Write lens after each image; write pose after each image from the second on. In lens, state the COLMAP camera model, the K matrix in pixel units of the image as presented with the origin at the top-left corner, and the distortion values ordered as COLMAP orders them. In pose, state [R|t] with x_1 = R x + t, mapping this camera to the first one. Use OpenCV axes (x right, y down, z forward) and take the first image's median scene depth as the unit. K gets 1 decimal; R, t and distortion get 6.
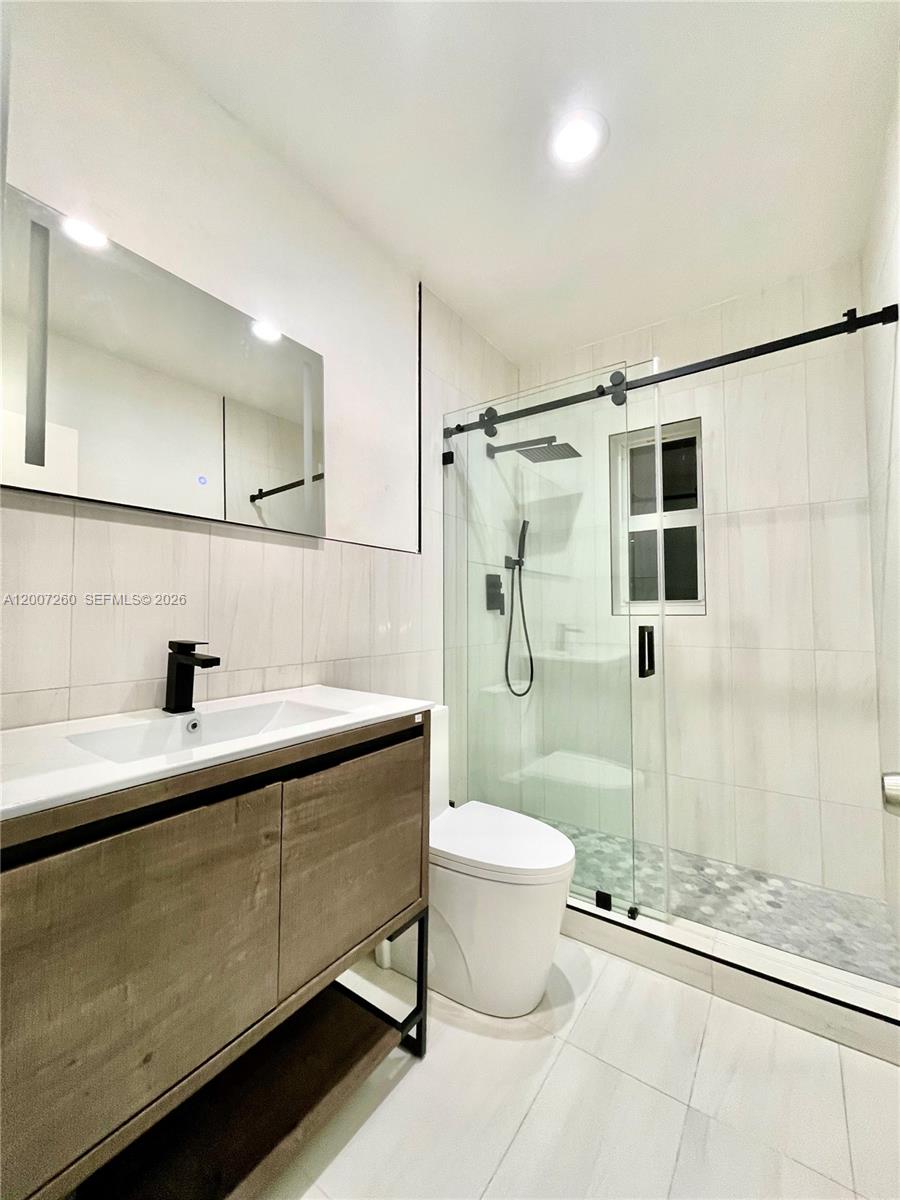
lens RADIAL K [[491.3, 0, 448.1], [0, 491.3, 592.5], [0, 0, 1]] dist [0.000504, 0.000962]
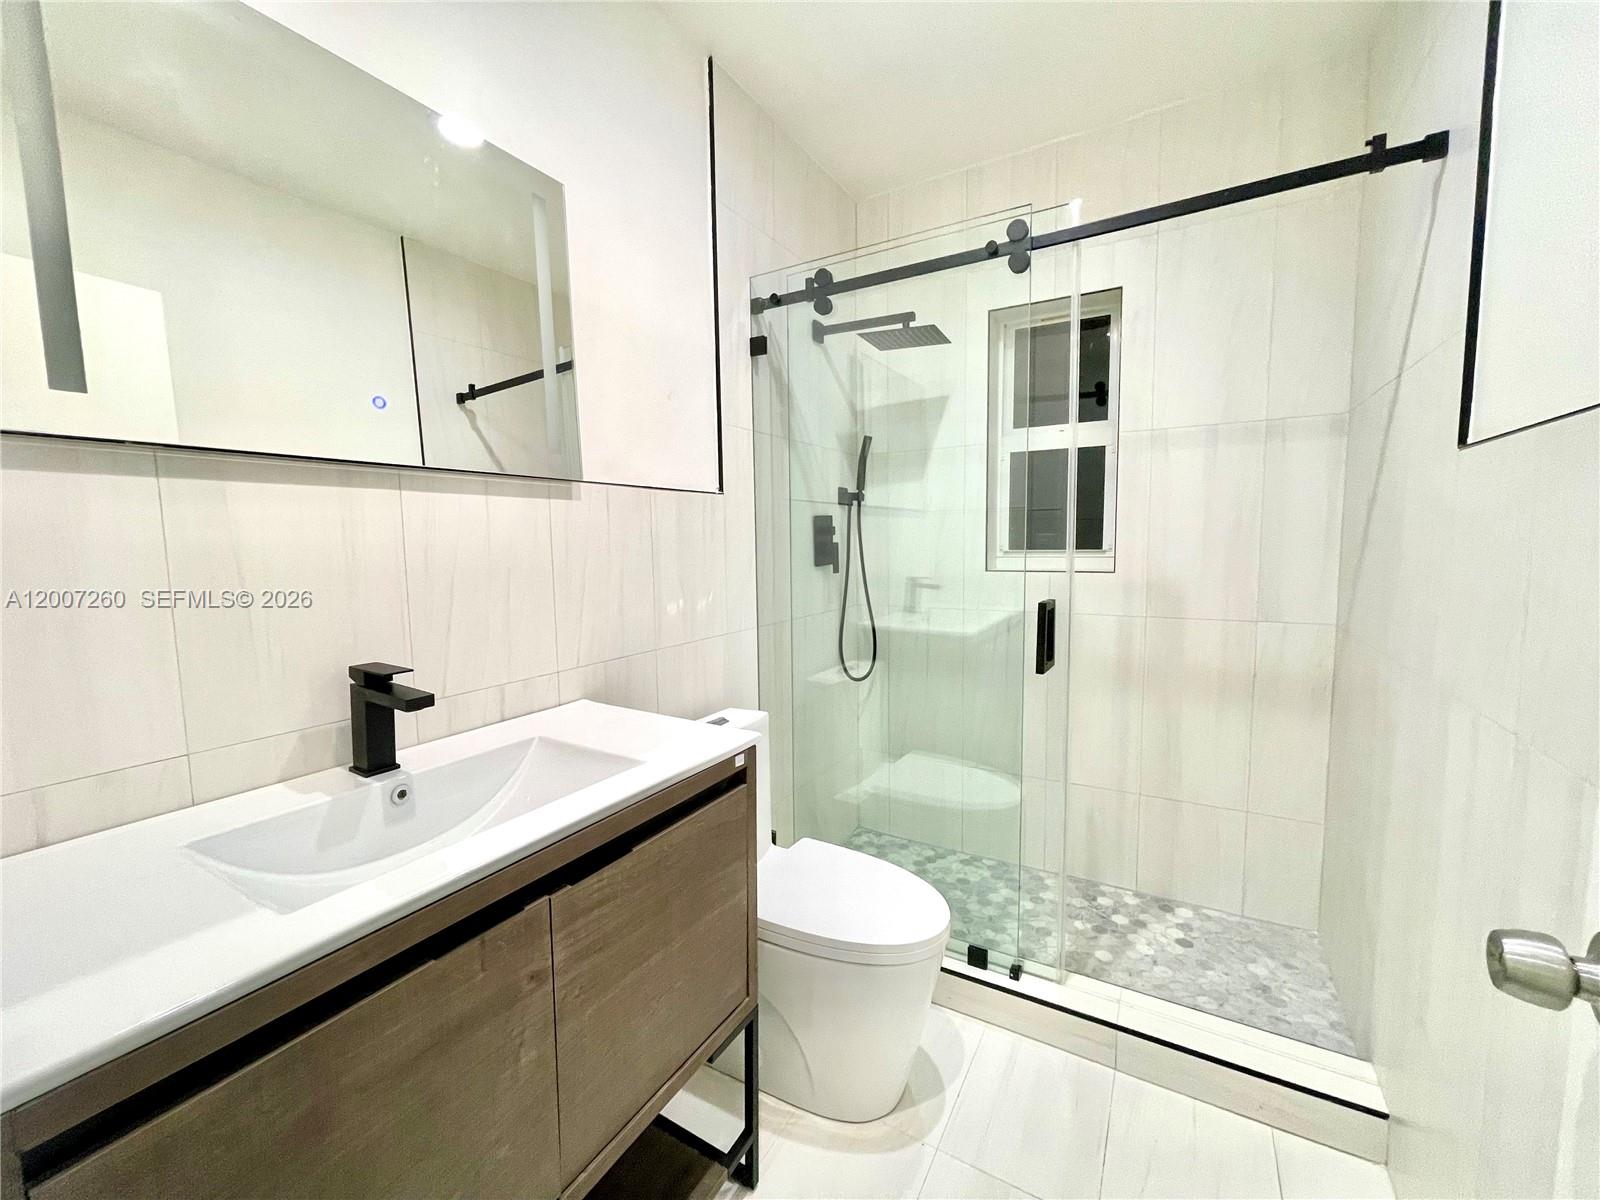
lens RADIAL K [[655.1, 0, 791.4], [0, 655.1, 596.3], [0, 0, 1]] dist [0.000504, 0.000962]
pose [[0.996918, -0.020168, 0.075817, -0.036862], [0.009882, 0.990977, 0.133667, -0.066207], [-0.077829, -0.132506, 0.988122, 0.082176]]
